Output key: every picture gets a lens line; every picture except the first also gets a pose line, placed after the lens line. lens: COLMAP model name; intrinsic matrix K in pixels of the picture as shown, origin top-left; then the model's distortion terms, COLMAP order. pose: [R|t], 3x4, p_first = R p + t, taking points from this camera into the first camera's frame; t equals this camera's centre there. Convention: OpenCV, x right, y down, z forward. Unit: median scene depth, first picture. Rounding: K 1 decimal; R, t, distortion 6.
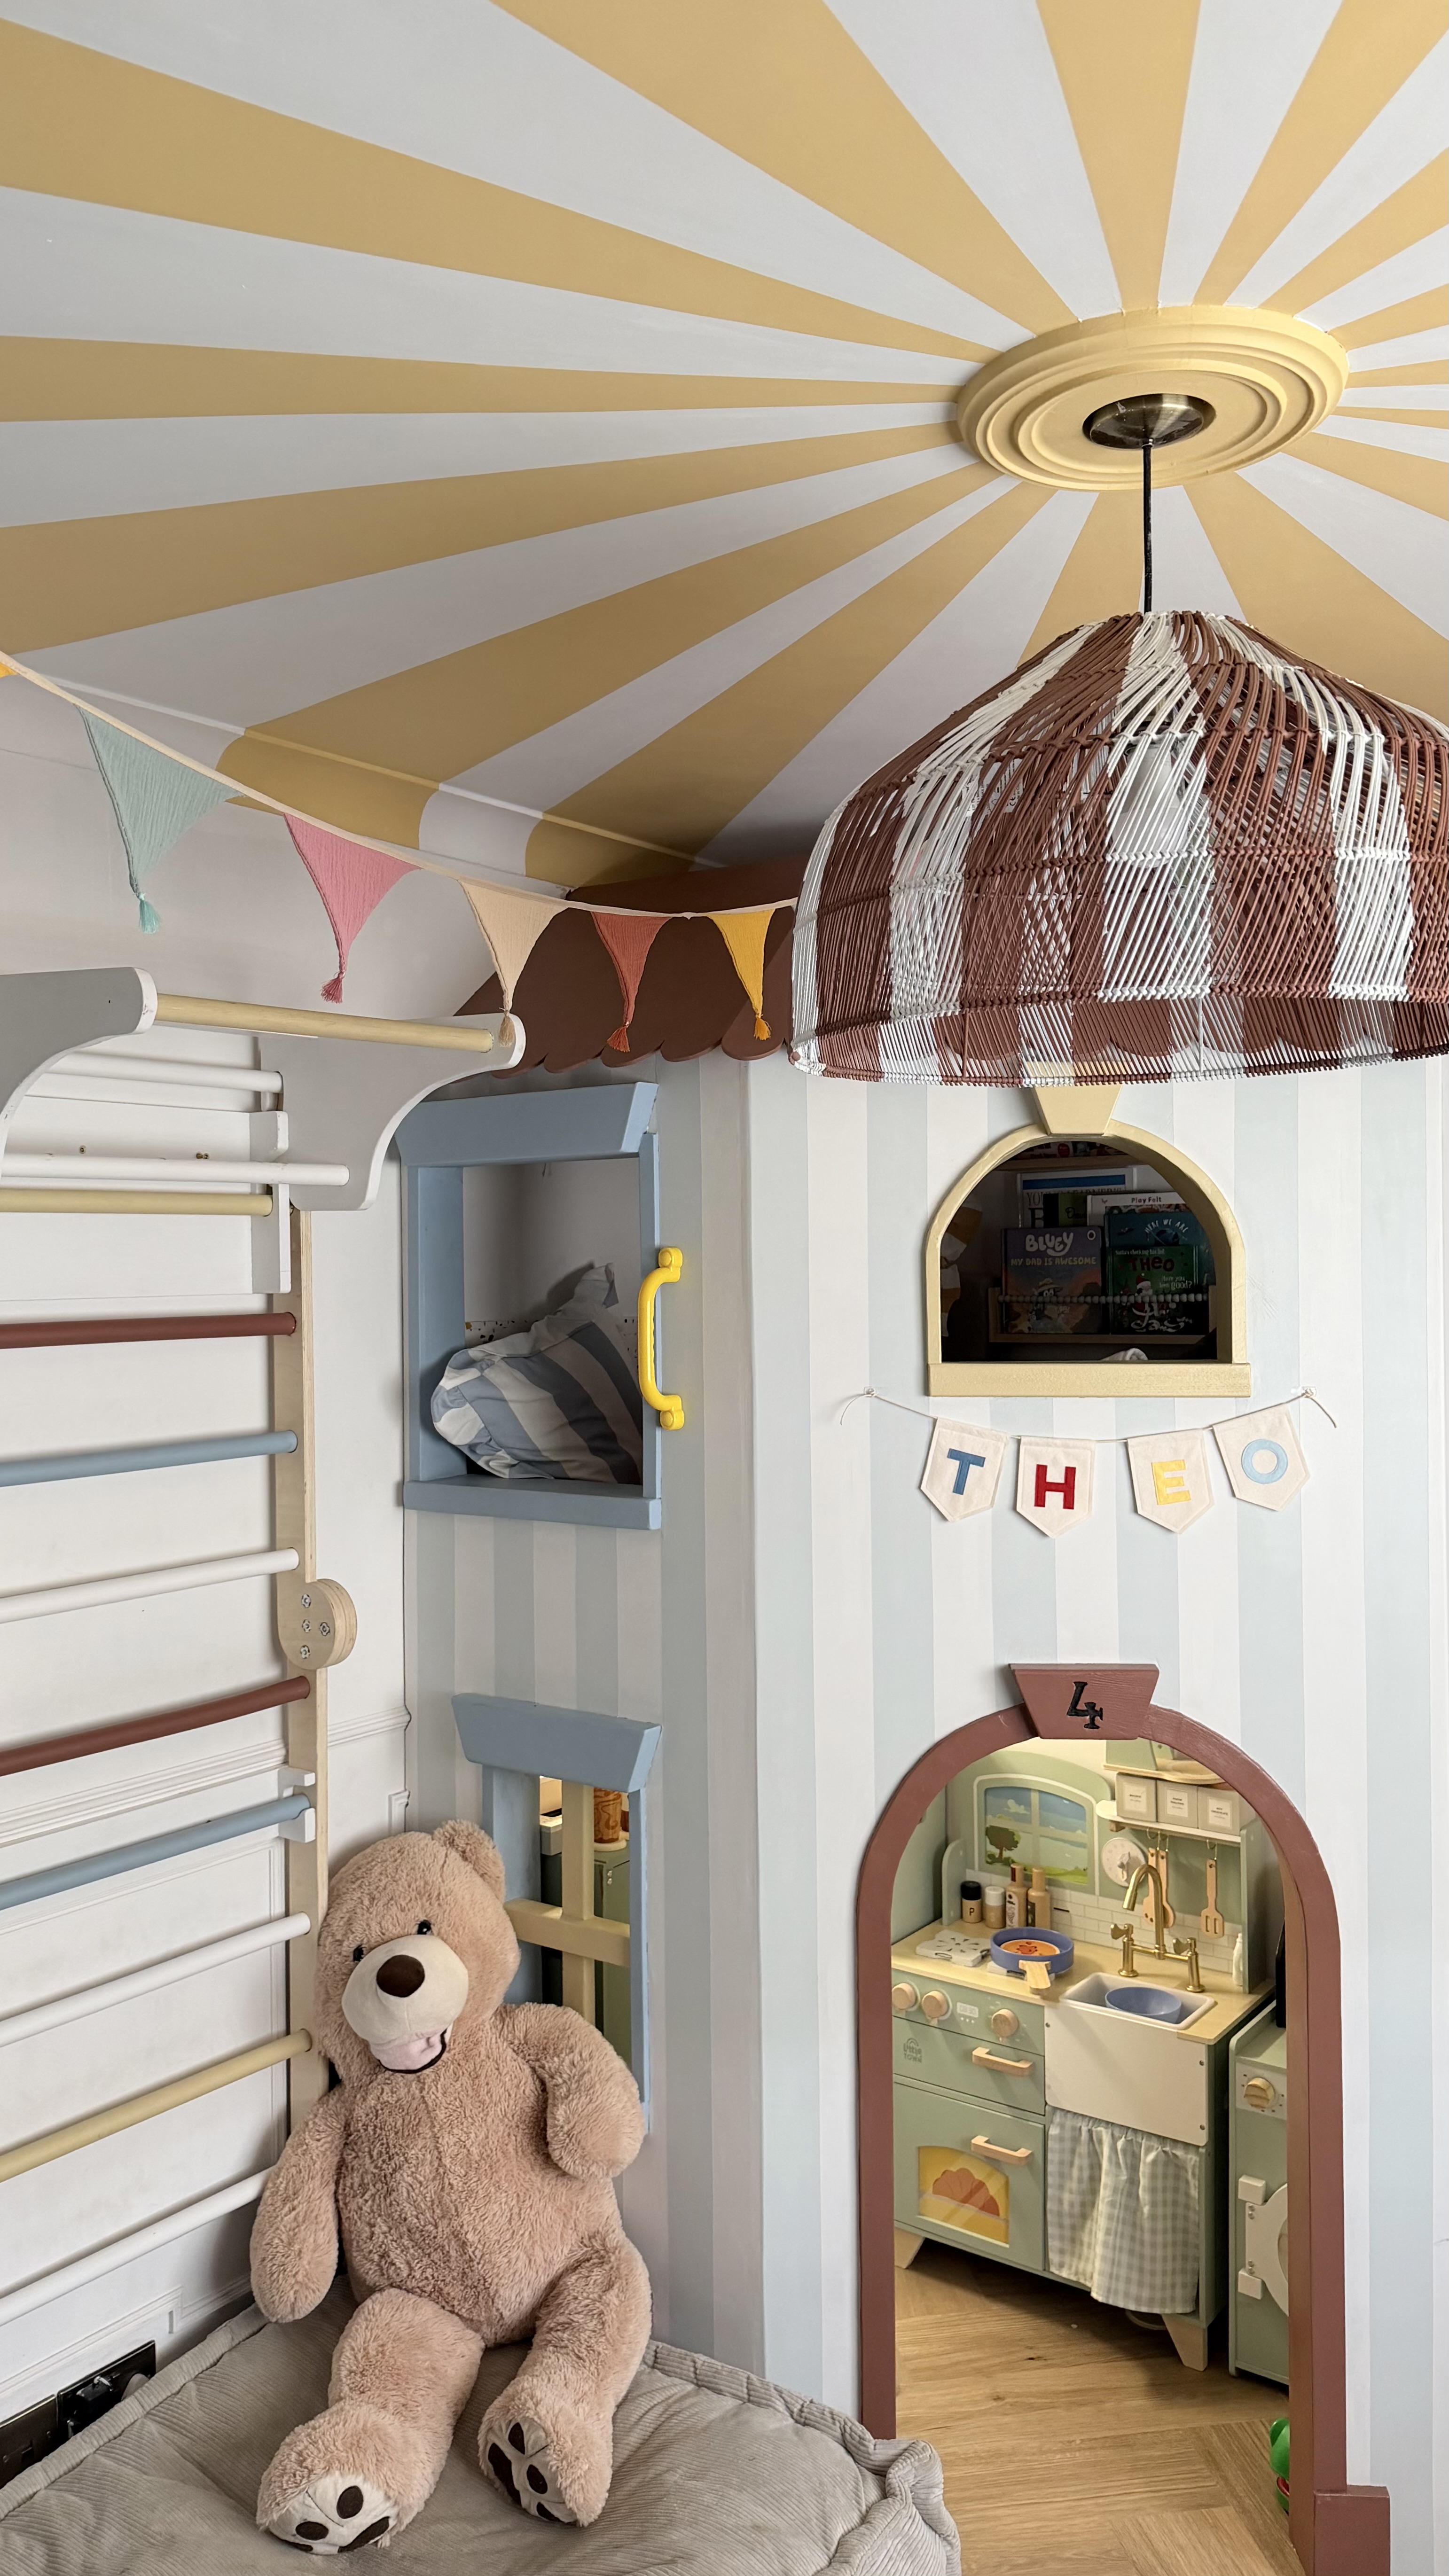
lens RADIAL K [[1890.1, 0, 731.7], [0, 1890.1, 1271.2], [0, 0, 1]] dist [0.035046, -0.058581]
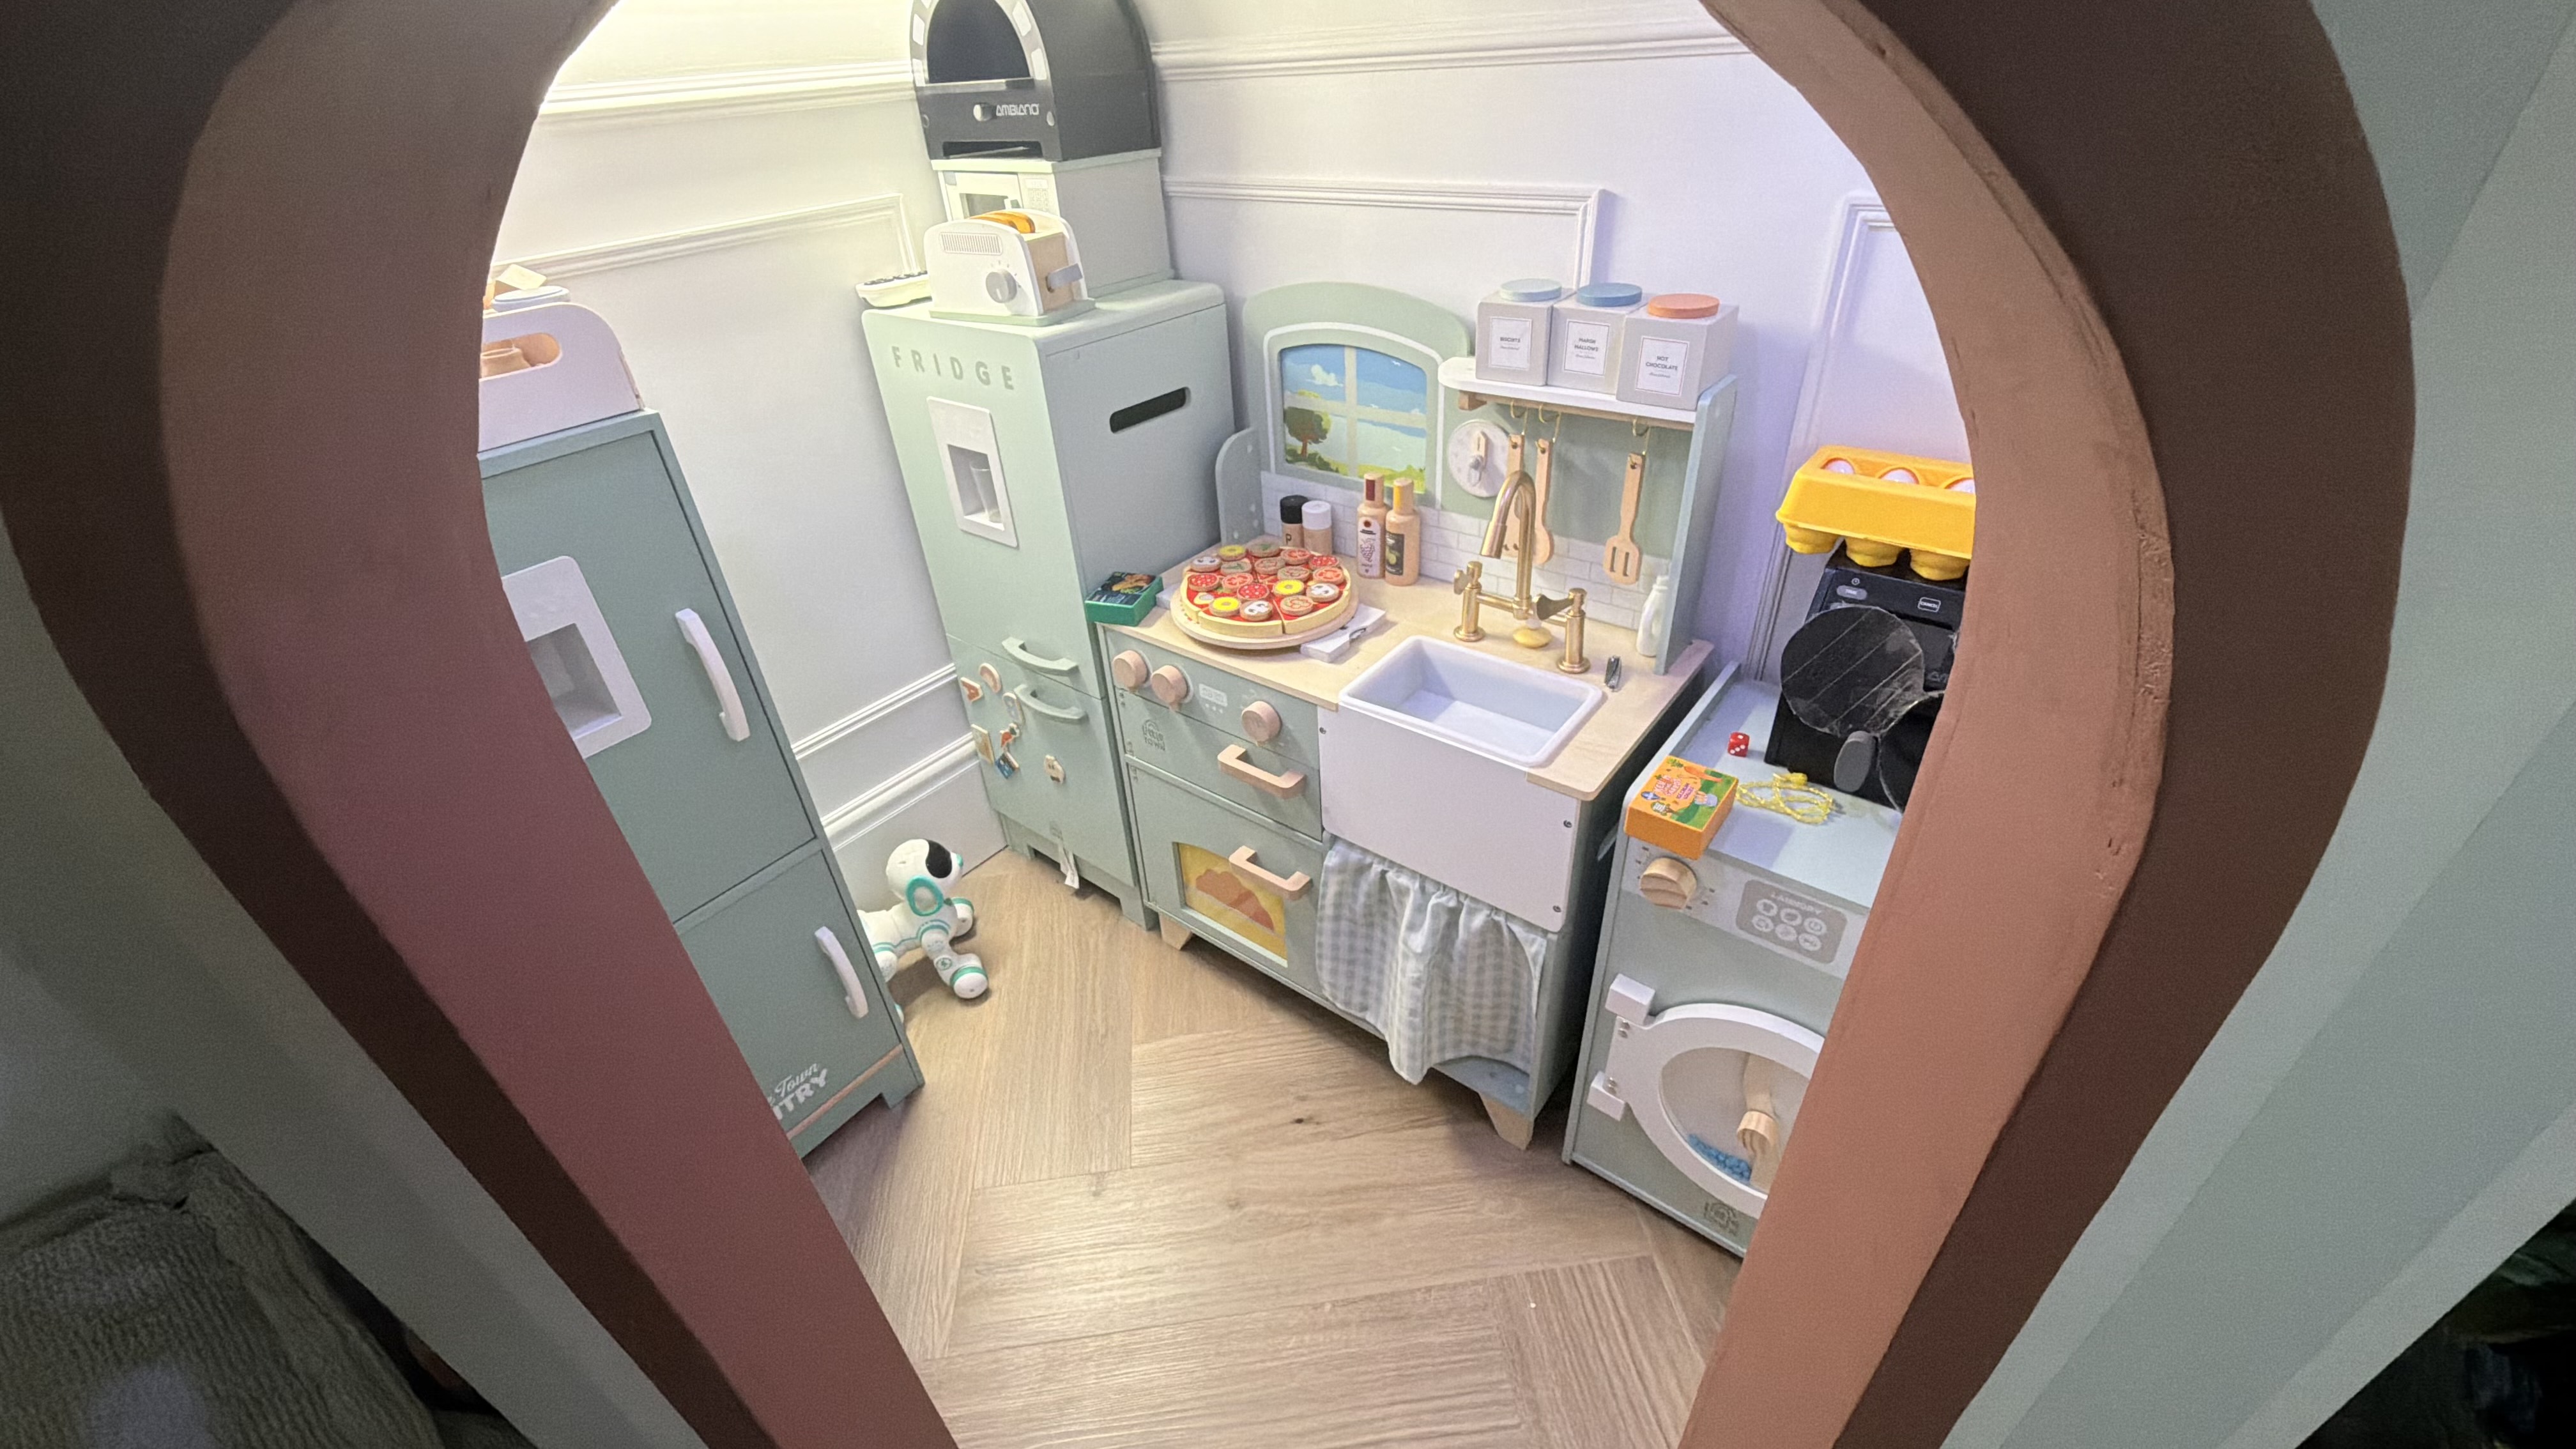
lens RADIAL K [[1010.6, 0, 1288.0], [0, 1010.6, 724.5], [0, 0, 1]] dist [0.000502, 0.000007]
pose [[0.998650, -0.016505, -0.049251, 0.197953], [0.040941, 0.833646, 0.550779, 0.249564], [0.031967, -0.552052, 0.833197, 0.844092]]
